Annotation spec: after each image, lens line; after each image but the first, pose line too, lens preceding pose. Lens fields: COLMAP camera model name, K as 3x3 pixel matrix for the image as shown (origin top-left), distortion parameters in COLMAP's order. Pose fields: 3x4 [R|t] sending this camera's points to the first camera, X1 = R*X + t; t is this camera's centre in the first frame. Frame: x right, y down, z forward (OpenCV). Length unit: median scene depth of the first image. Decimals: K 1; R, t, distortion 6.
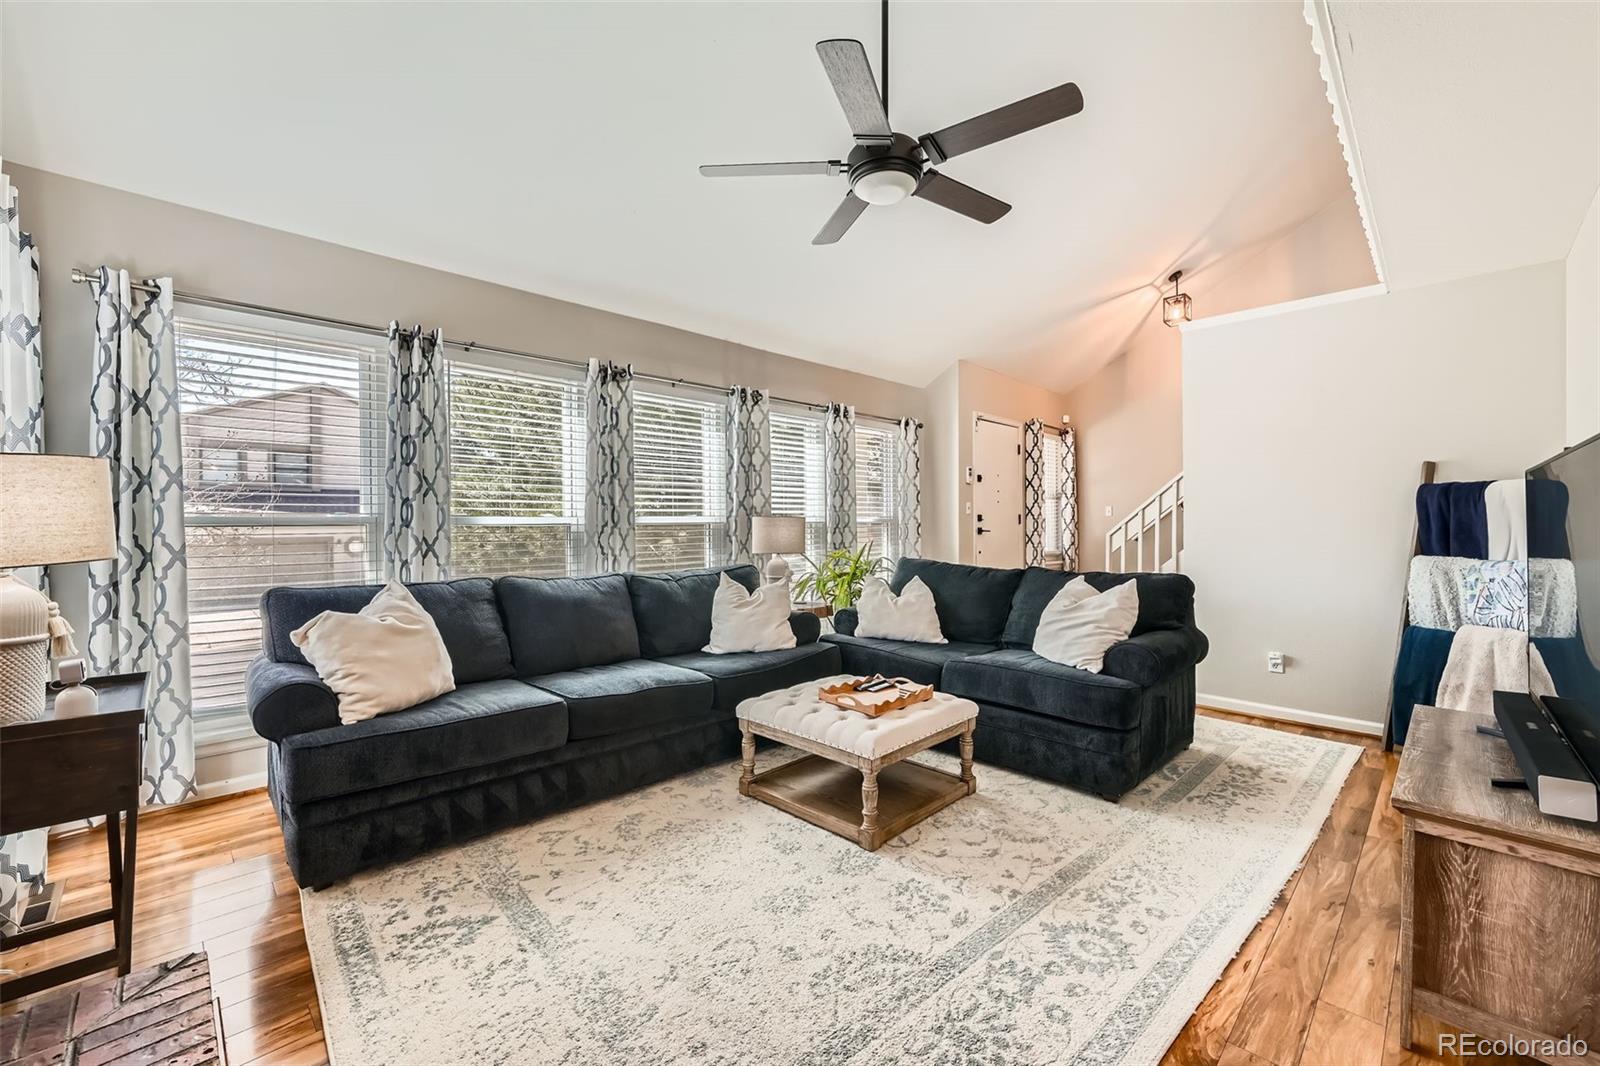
lens RADIAL K [[655.9, 0, 795.2], [0, 655.9, 527.1], [0, 0, 1]] dist [-0.000738, -0.000299]
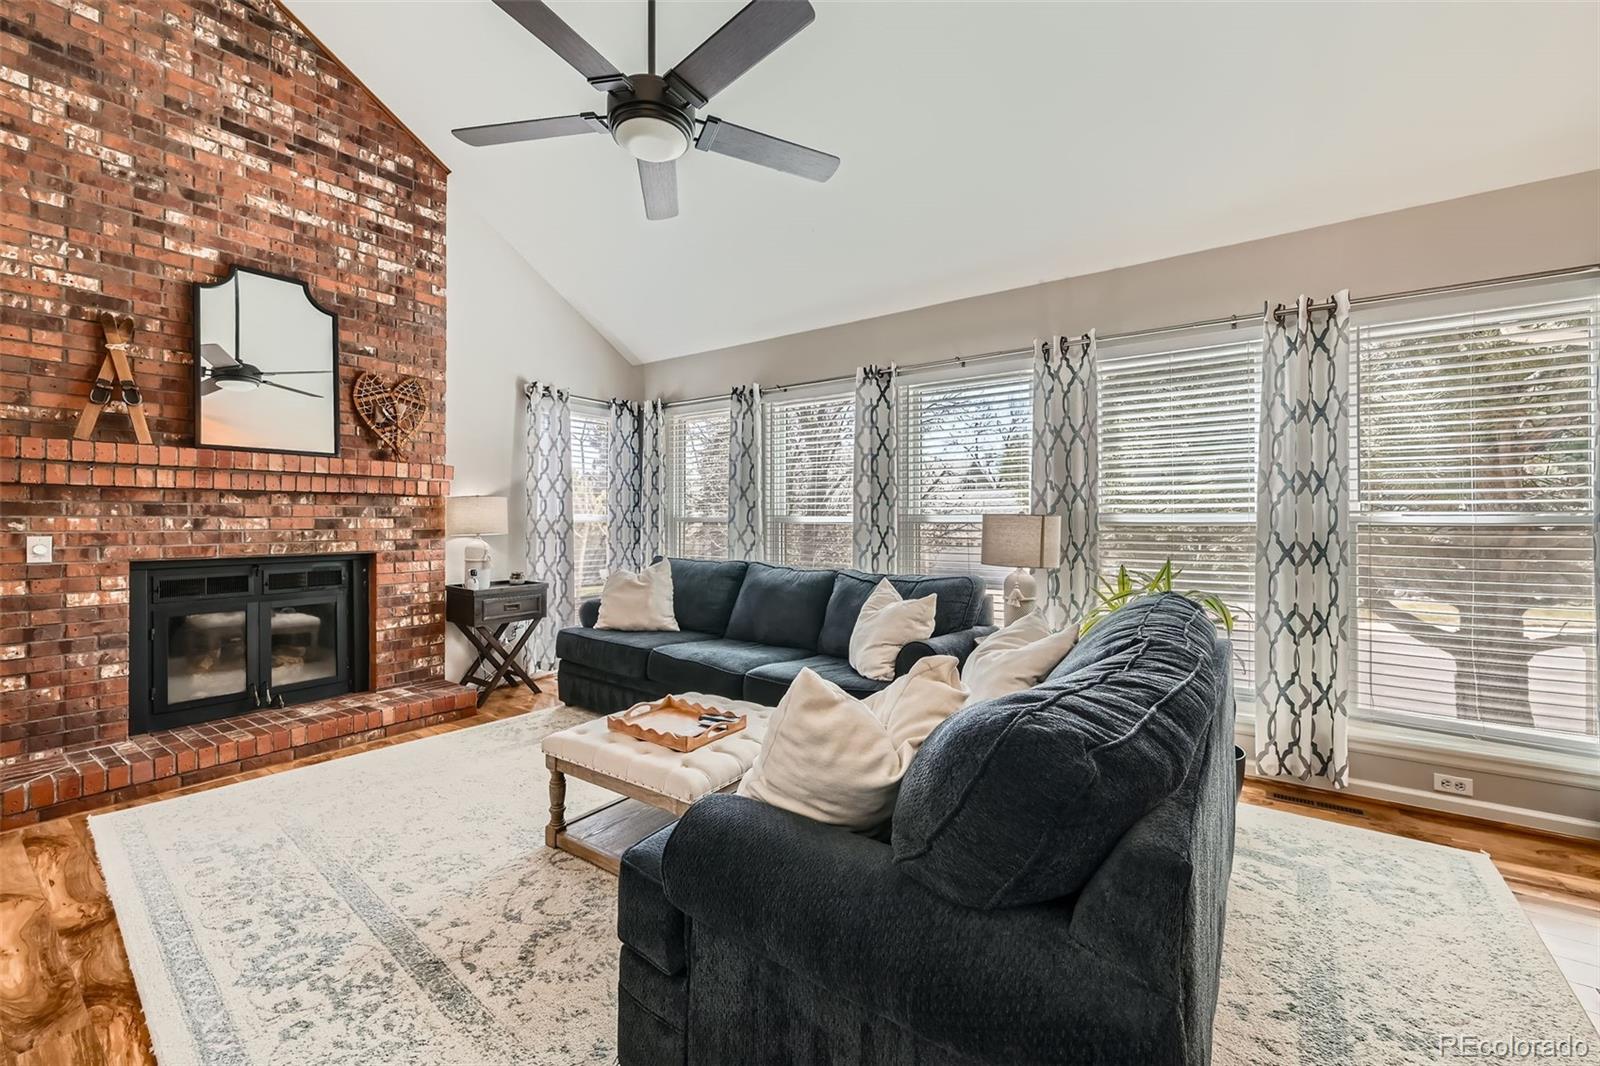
lens RADIAL K [[638.5, 0, 799.9], [0, 638.5, 528.4], [0, 0, 1]] dist [-0.002308, 0.000782]
pose [[0.168302, 0.012561, -0.985655, 1.275742], [-0.004300, 0.999919, 0.012009, -0.012094], [0.985726, 0.002217, 0.168343, 1.345014]]
